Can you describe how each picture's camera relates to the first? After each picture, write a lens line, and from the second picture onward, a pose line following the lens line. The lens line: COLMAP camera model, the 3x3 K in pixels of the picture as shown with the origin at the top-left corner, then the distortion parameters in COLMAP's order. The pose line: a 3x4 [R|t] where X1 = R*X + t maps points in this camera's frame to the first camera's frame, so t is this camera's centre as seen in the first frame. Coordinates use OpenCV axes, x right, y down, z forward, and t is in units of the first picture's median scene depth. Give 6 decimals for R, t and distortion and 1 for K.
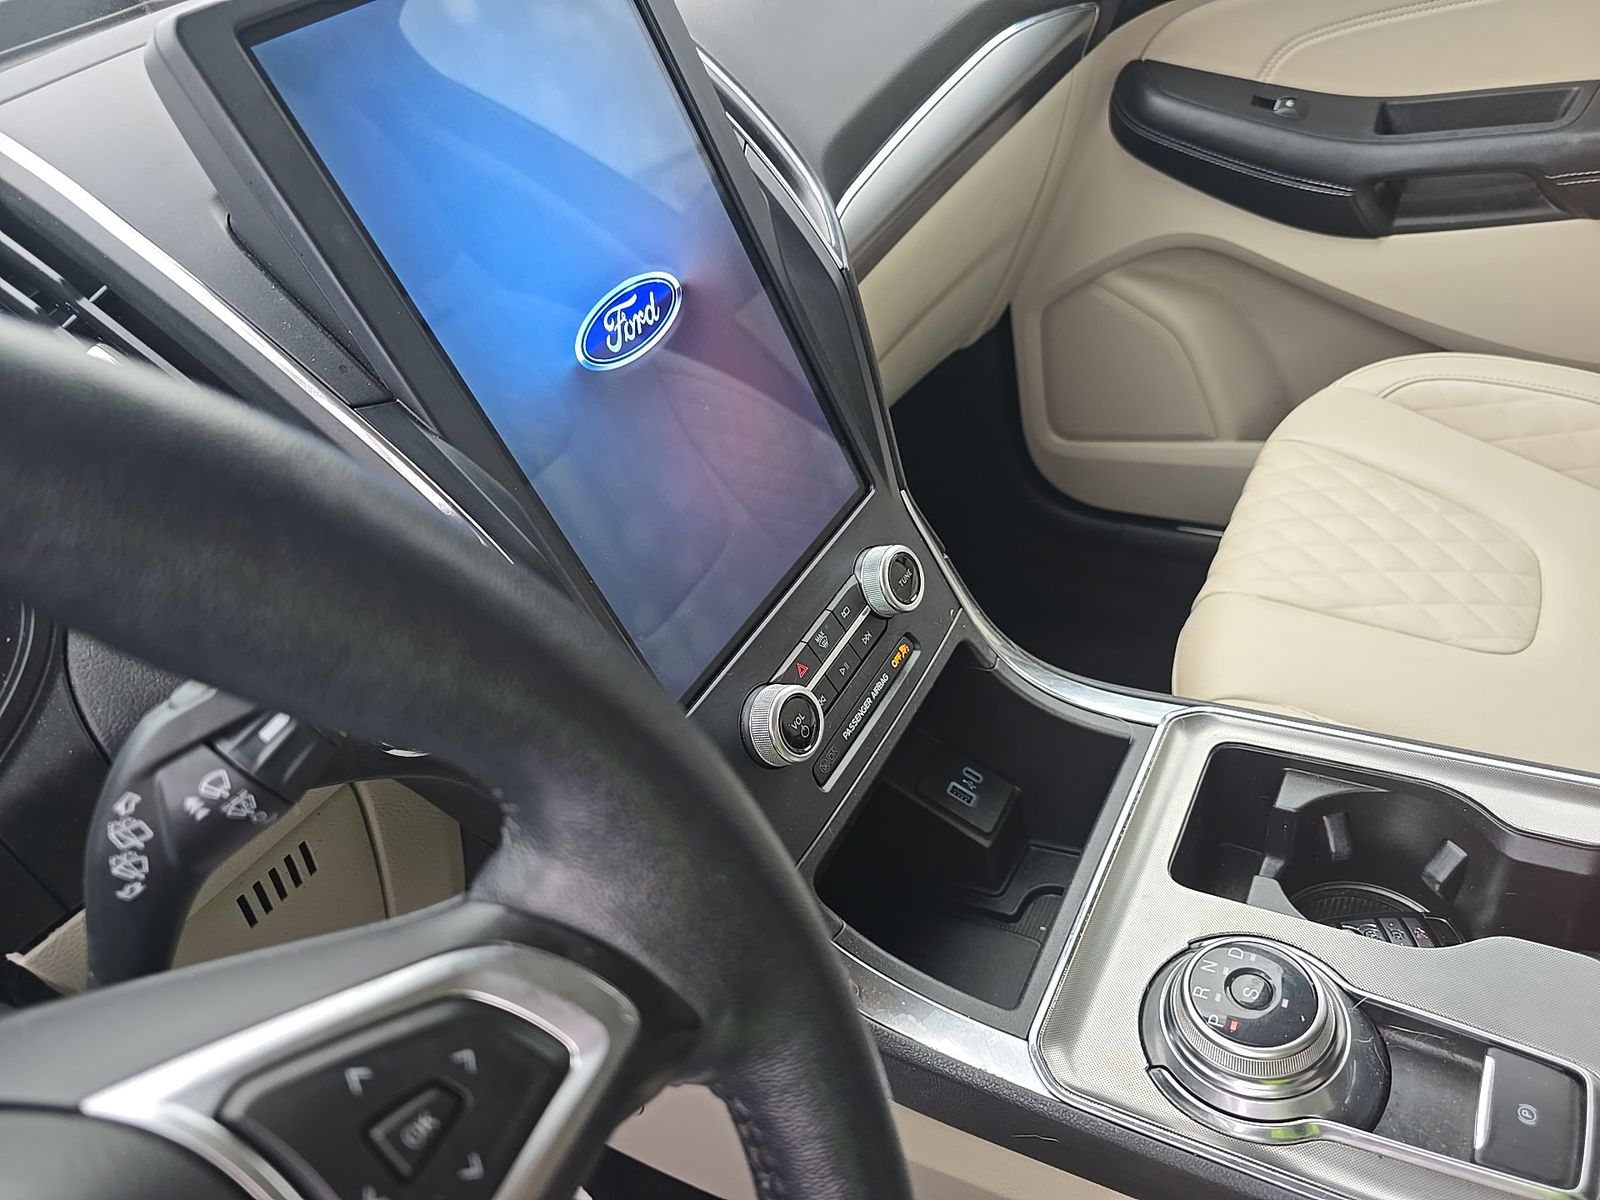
lens RADIAL K [[1113.8, 0, 806.4], [0, 1113.8, 631.2], [0, 0, 1]] dist [0.050658, -0.059349]
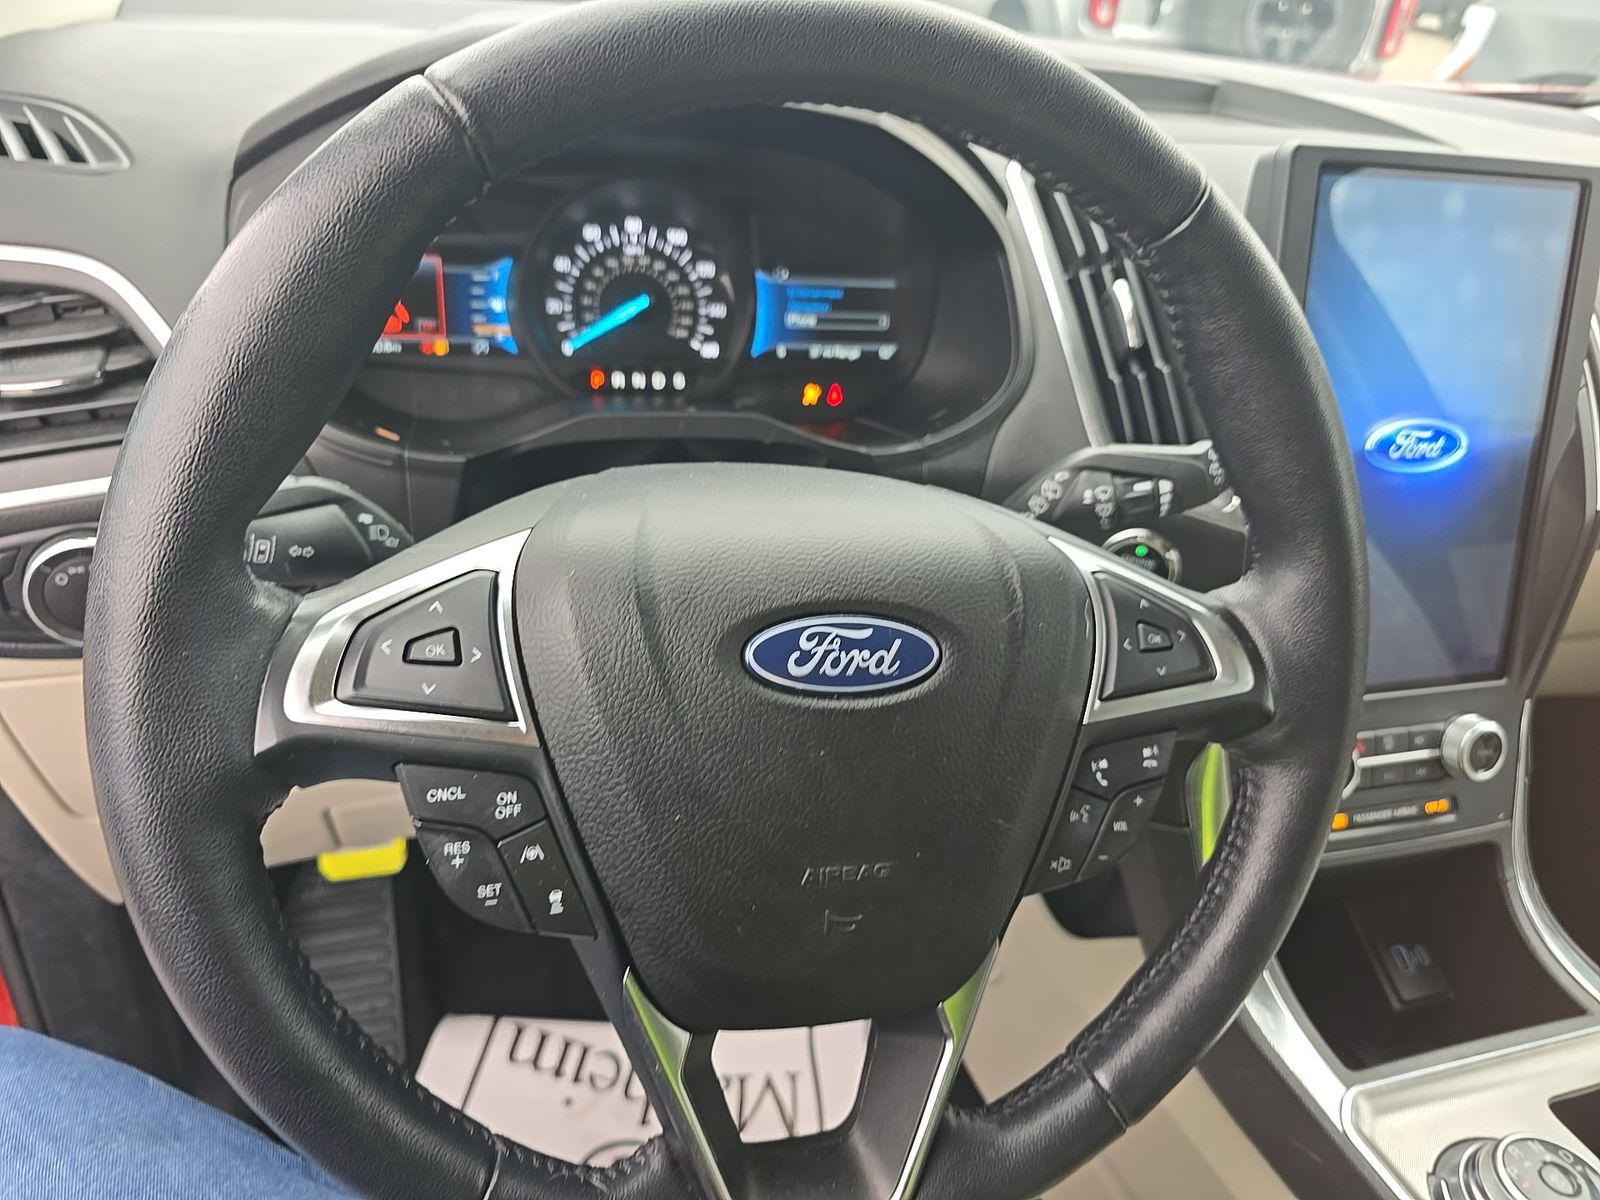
lens RADIAL K [[1113.8, 0, 806.4], [0, 1113.8, 631.2], [0, 0, 1]] dist [0.050658, -0.059349]
pose [[0.705094, 0.562673, -0.431558, 0.030628], [-0.605010, 0.794784, 0.047768, 0.266101], [0.369873, 0.227416, 0.900820, -0.406708]]
